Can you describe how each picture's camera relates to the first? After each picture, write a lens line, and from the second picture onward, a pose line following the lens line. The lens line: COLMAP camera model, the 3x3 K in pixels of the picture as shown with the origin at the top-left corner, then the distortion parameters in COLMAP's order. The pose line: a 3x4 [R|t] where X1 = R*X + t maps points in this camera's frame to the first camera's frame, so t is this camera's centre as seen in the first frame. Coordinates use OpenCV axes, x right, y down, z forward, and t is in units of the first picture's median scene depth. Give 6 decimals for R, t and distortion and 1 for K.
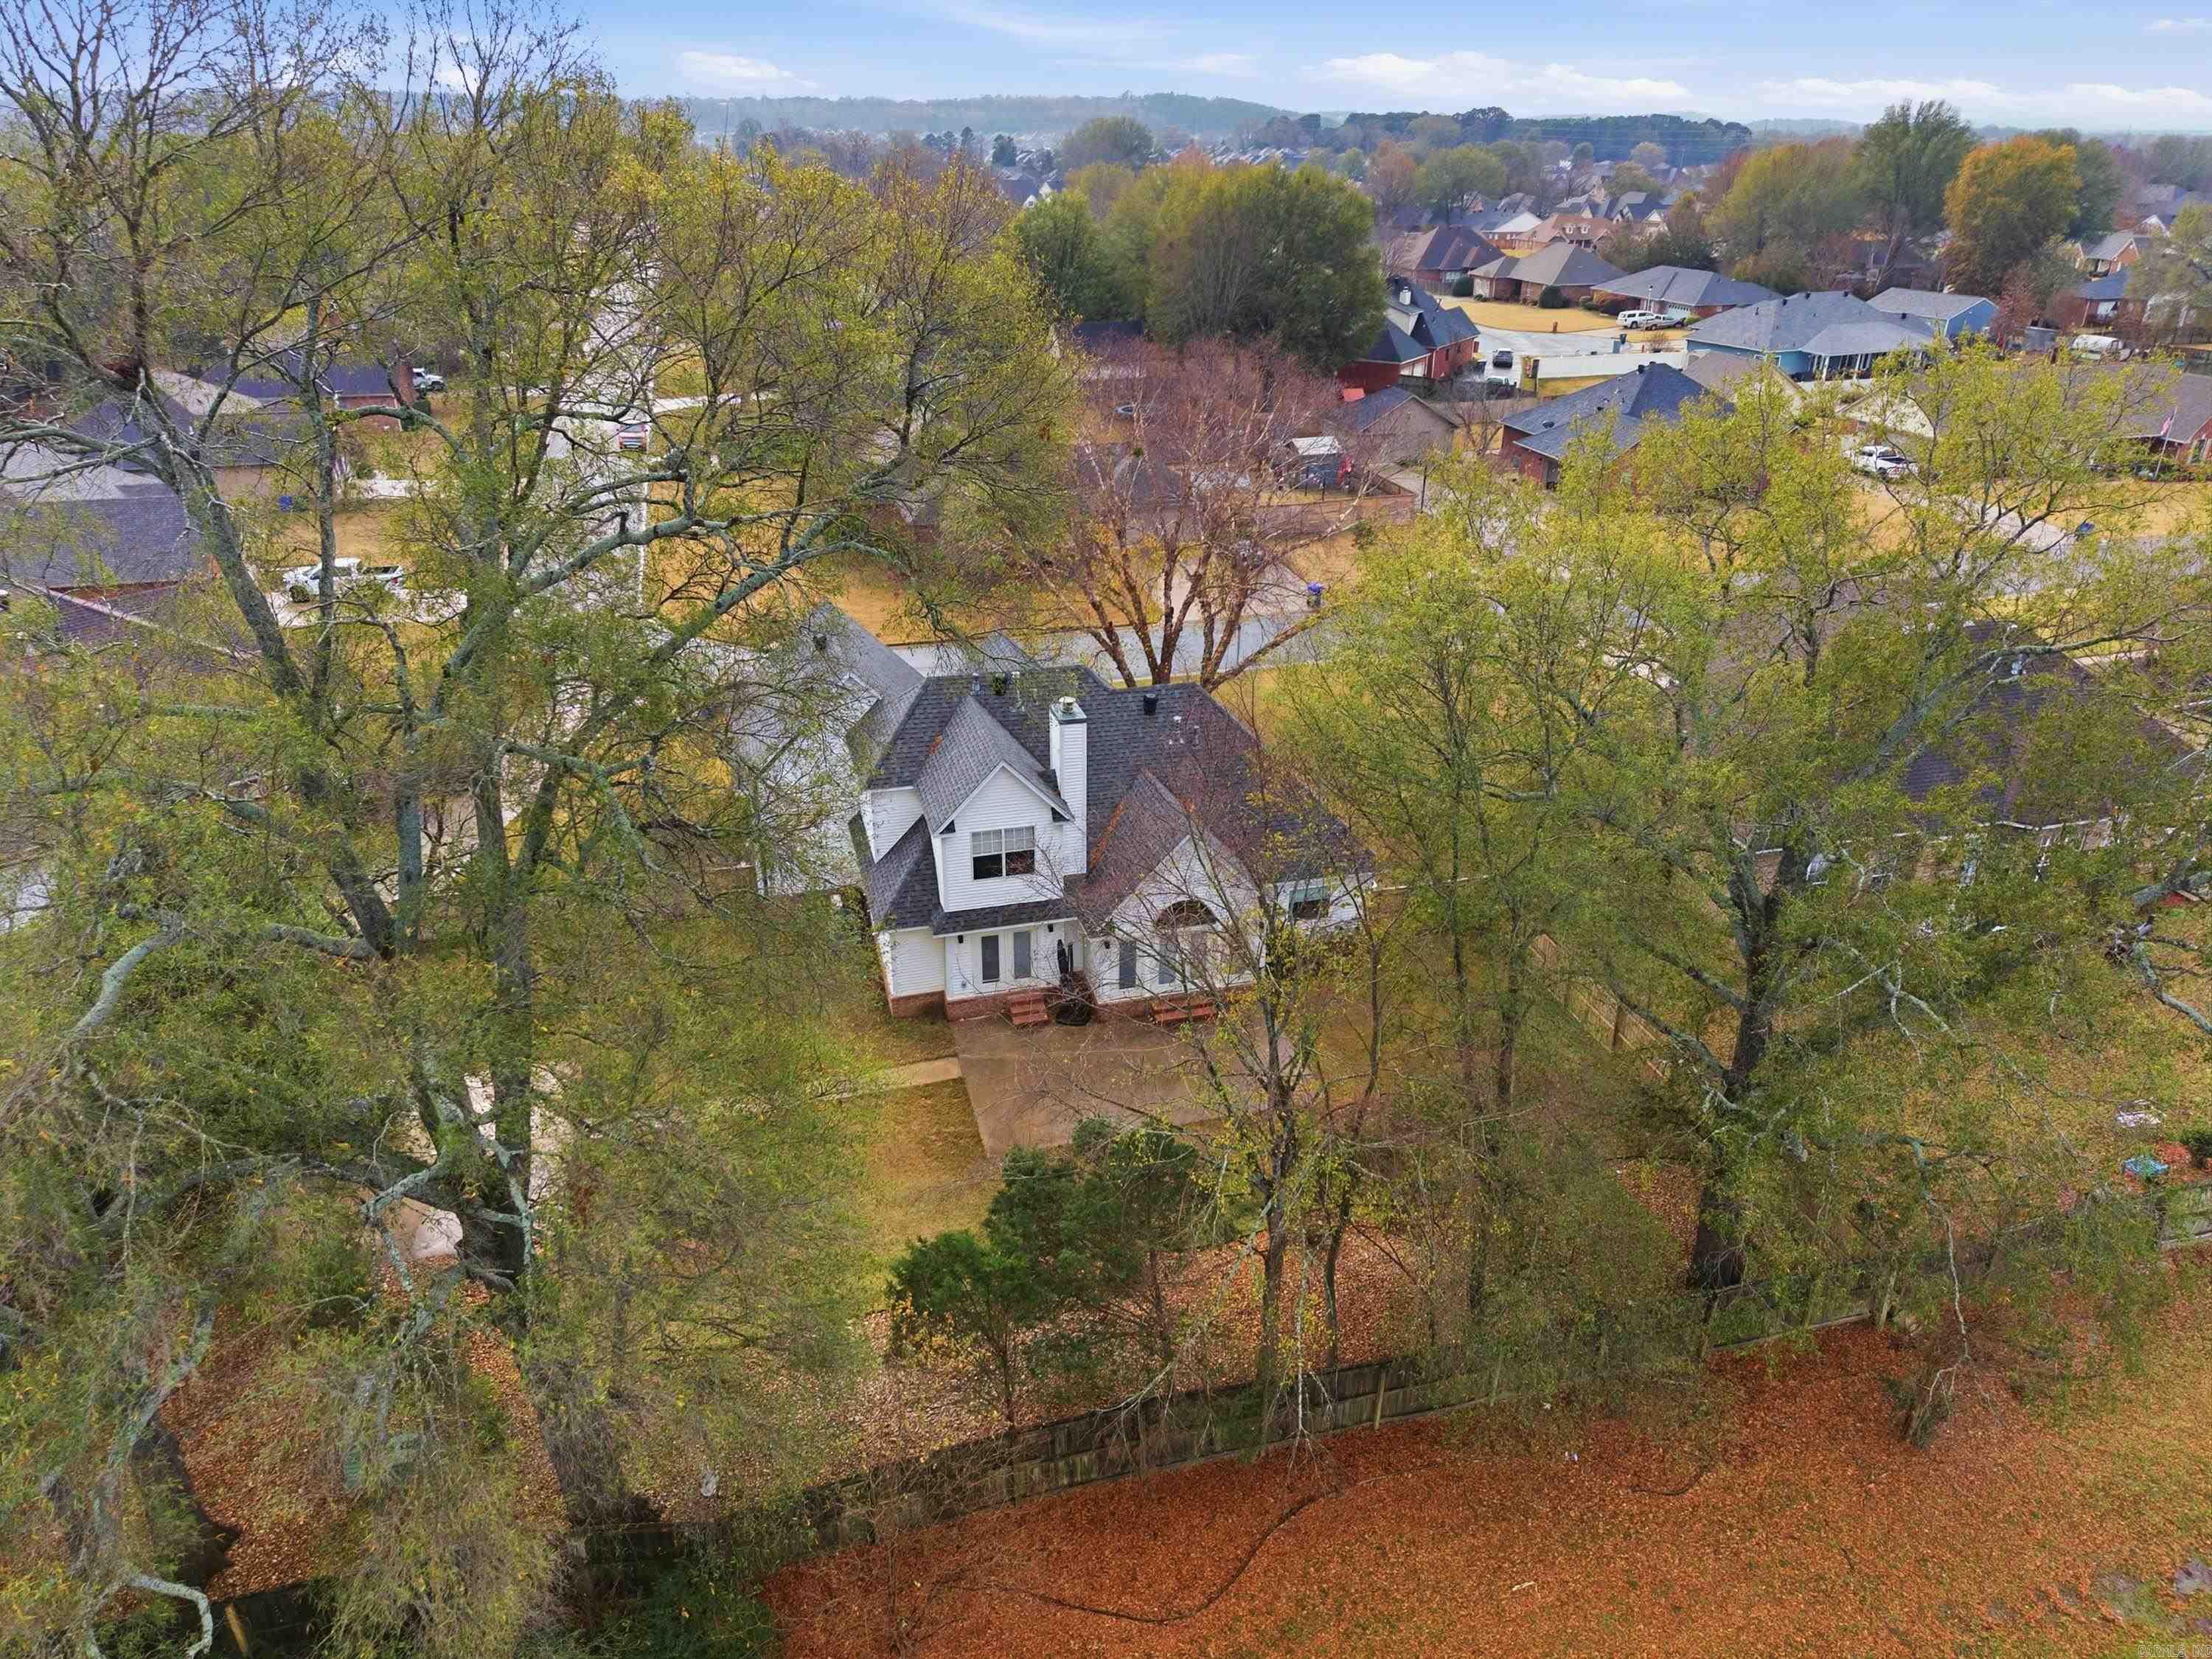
lens RADIAL K [[1501.0, 0, 1116.3], [0, 1501.0, 837.5], [0, 0, 1]] dist [-0.000444, -0.010492]
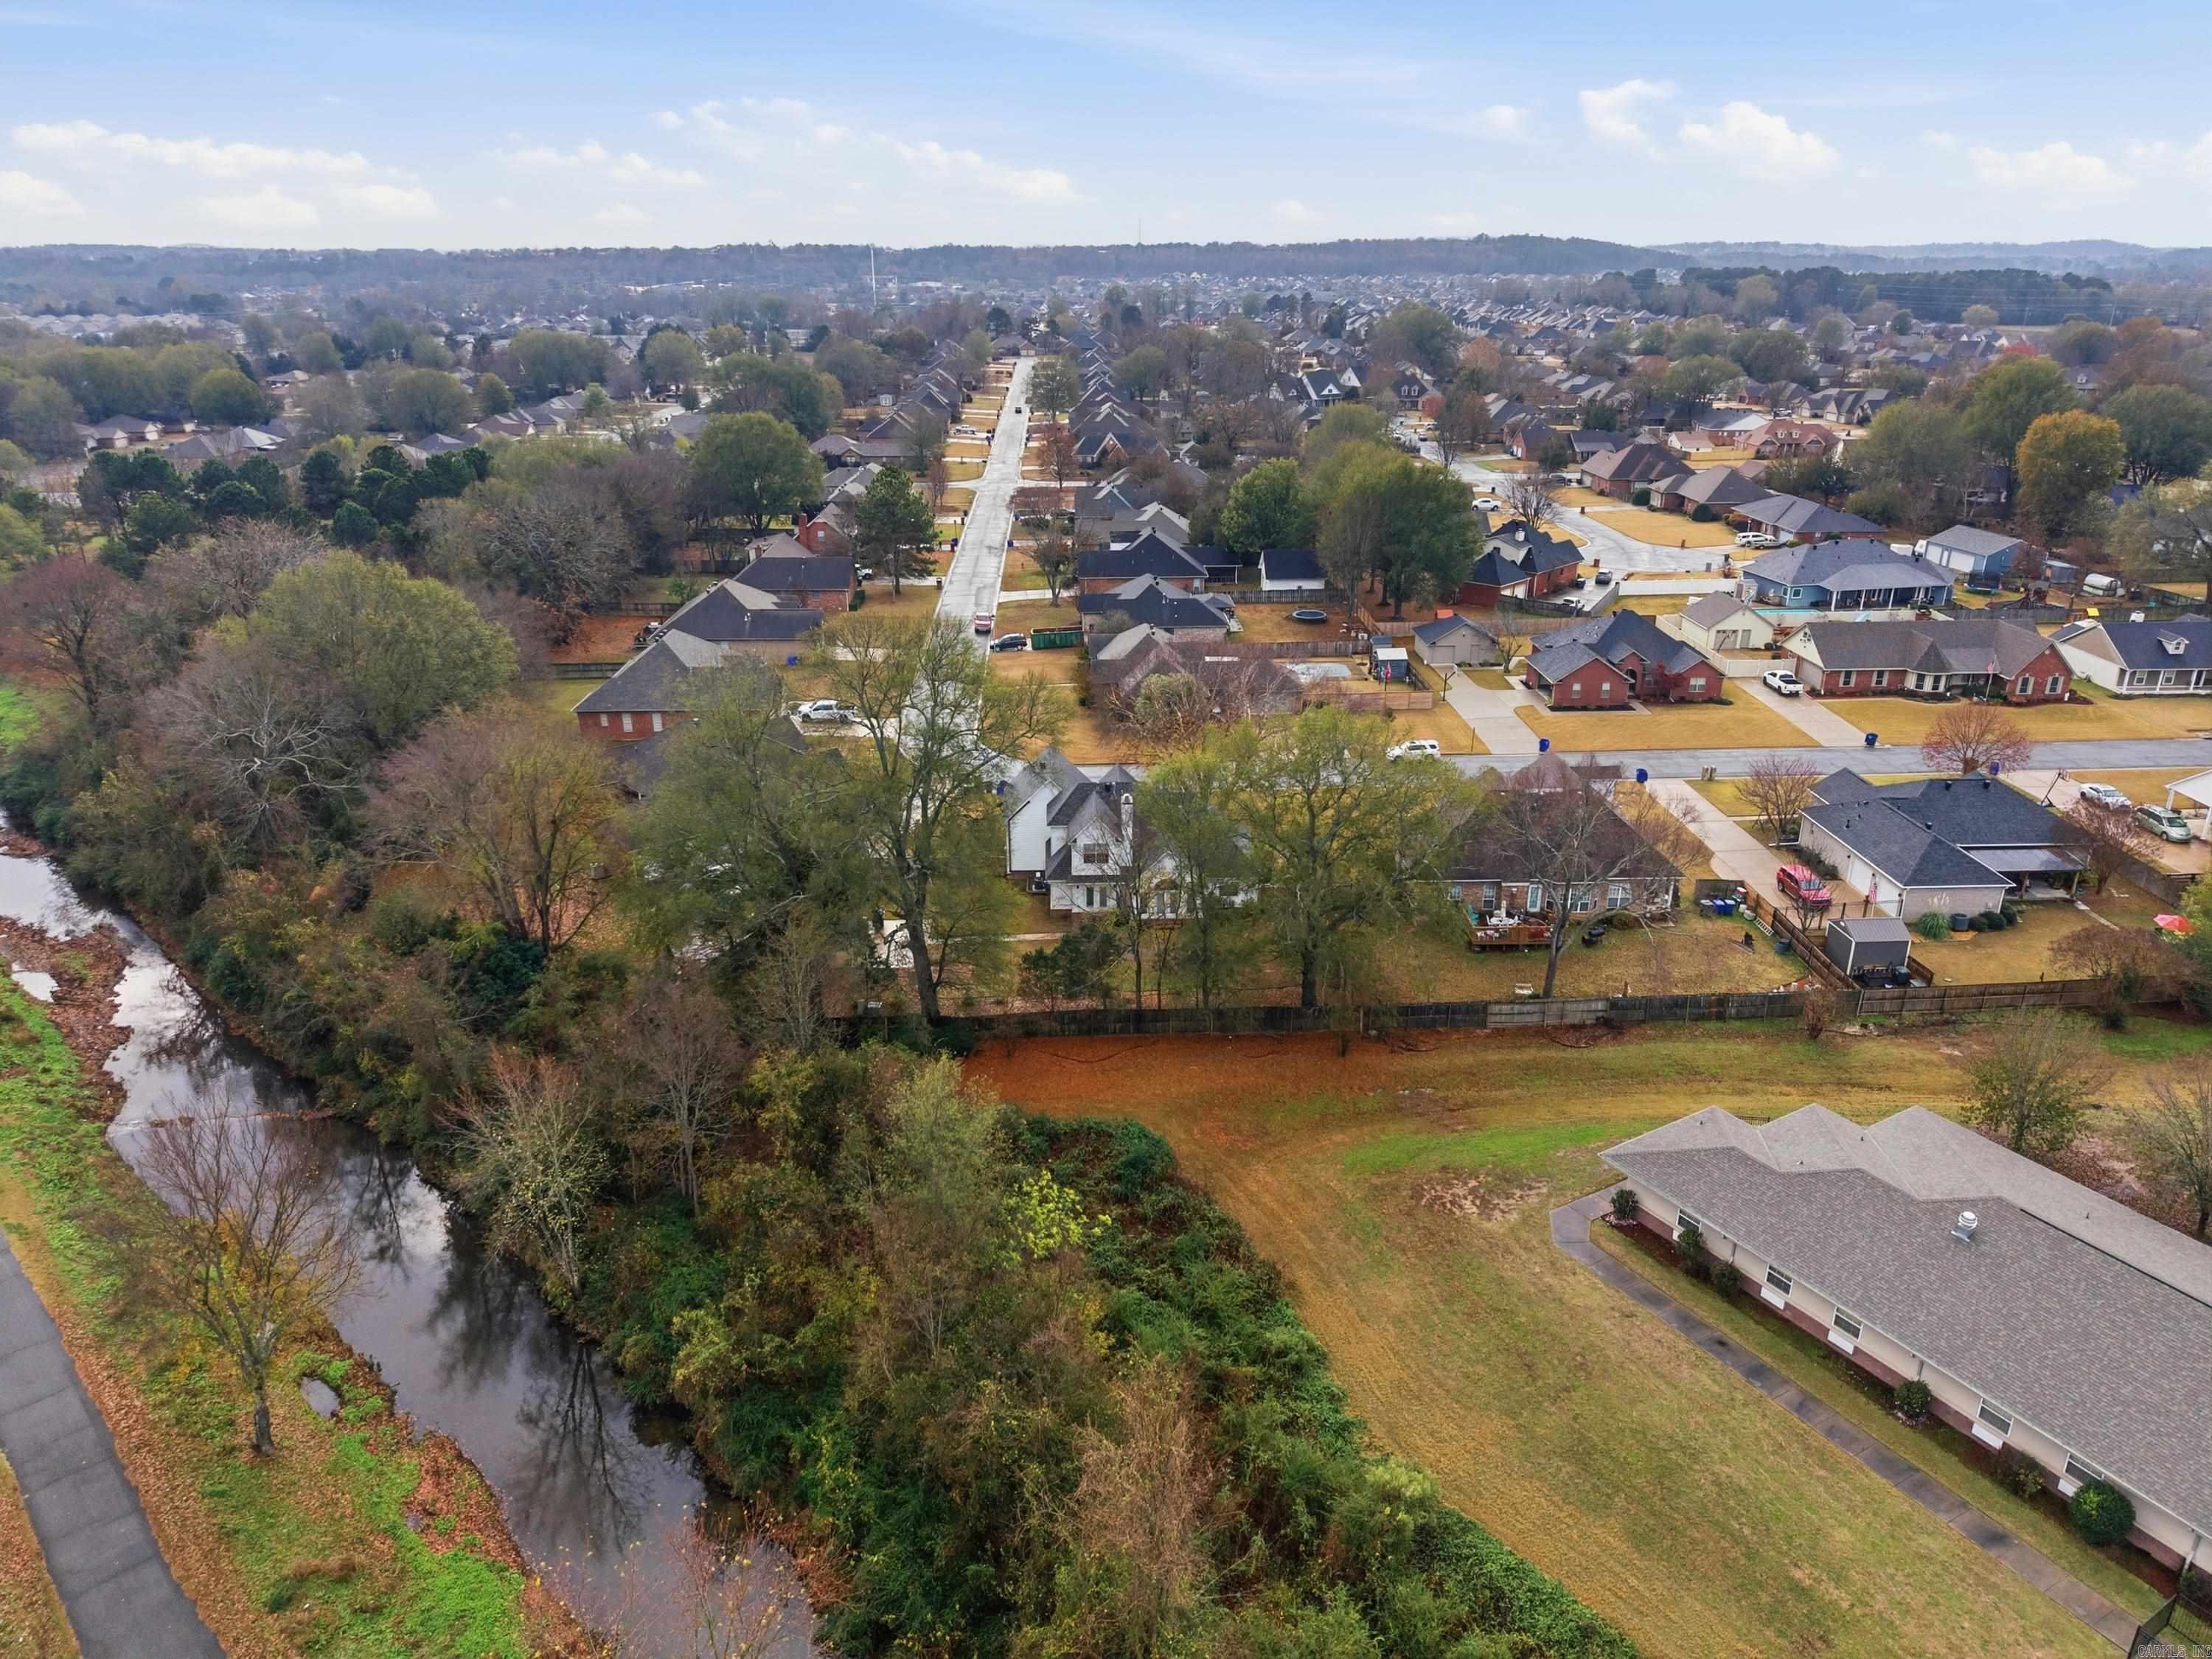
lens RADIAL K [[1501.0, 0, 1106.8], [0, 1501.0, 820.8], [0, 0, 1]] dist [-0.000444, -0.010492]
pose [[0.973372, 0.074766, -0.216695, 0.263593], [-0.091836, 0.993325, -0.069794, 0.070603], [0.210030, 0.087836, 0.973741, -0.794980]]
